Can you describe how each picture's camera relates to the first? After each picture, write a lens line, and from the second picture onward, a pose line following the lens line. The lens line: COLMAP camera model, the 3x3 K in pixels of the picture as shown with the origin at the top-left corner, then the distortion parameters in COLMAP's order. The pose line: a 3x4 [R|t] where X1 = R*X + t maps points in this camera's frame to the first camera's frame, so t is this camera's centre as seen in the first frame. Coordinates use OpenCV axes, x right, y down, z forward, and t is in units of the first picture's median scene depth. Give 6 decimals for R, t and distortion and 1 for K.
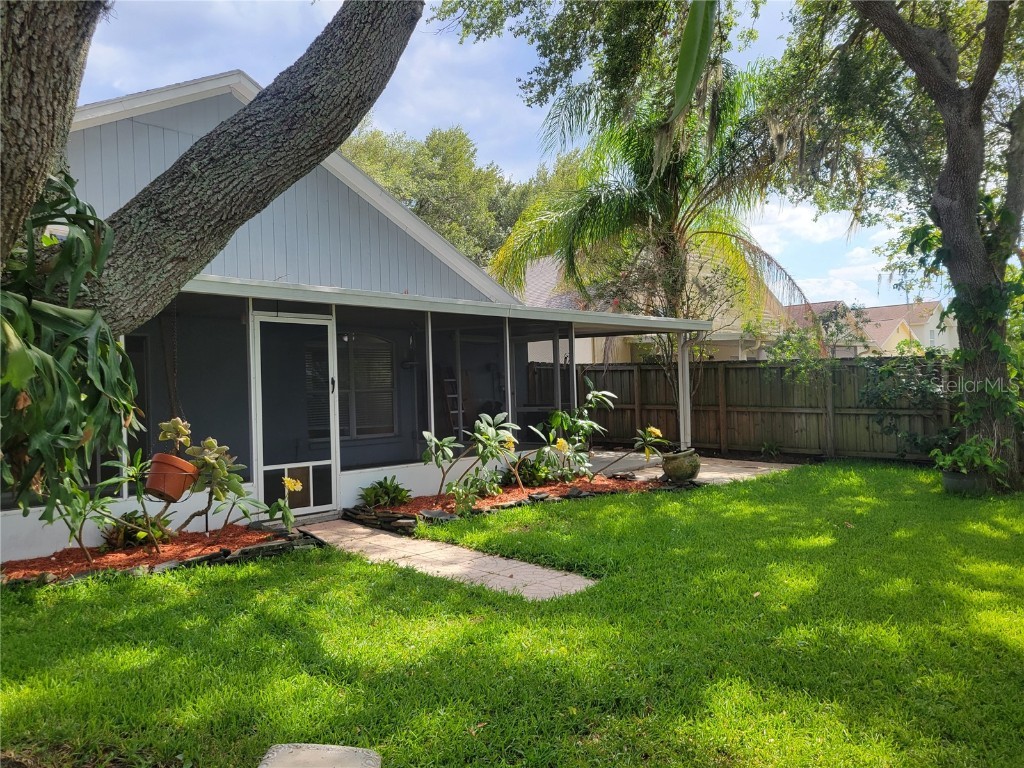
lens RADIAL K [[764.1, 0, 504.6], [0, 764.1, 378.1], [0, 0, 1]] dist [0.055057, -0.040186]
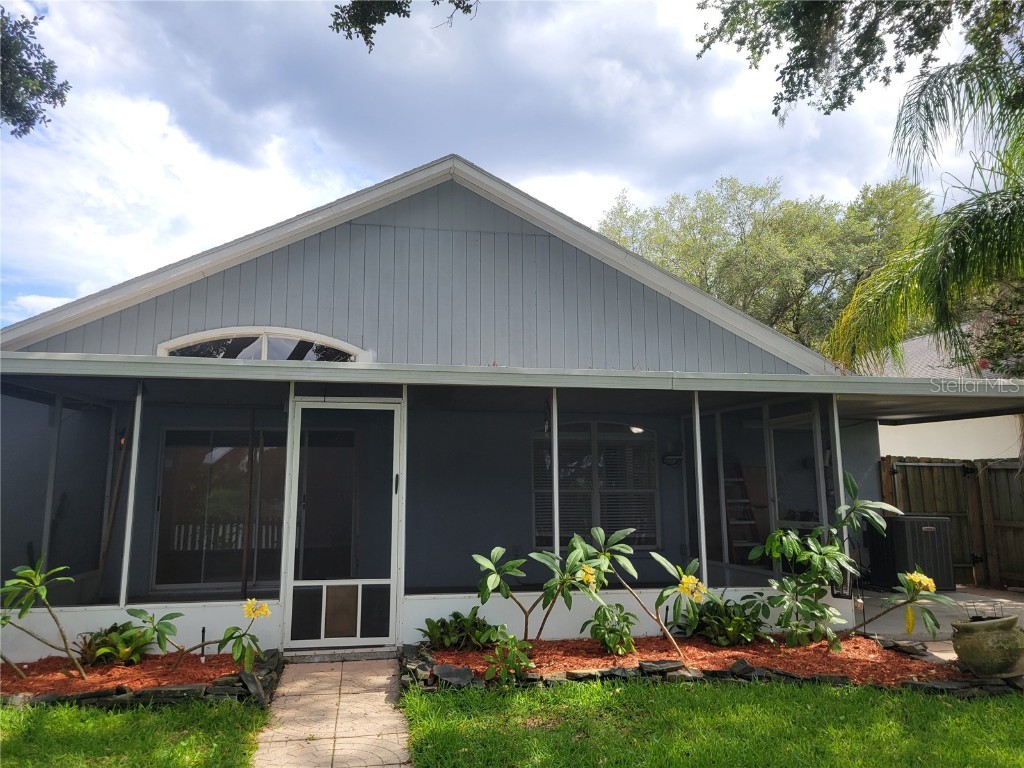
lens RADIAL K [[764.1, 0, 504.6], [0, 764.1, 378.1], [0, 0, 1]] dist [0.055057, -0.040186]
pose [[0.804480, -0.067571, -0.590124, 0.349906], [-0.007886, 0.992206, -0.124361, -0.001738], [0.593928, 0.104700, 0.797676, 0.411601]]
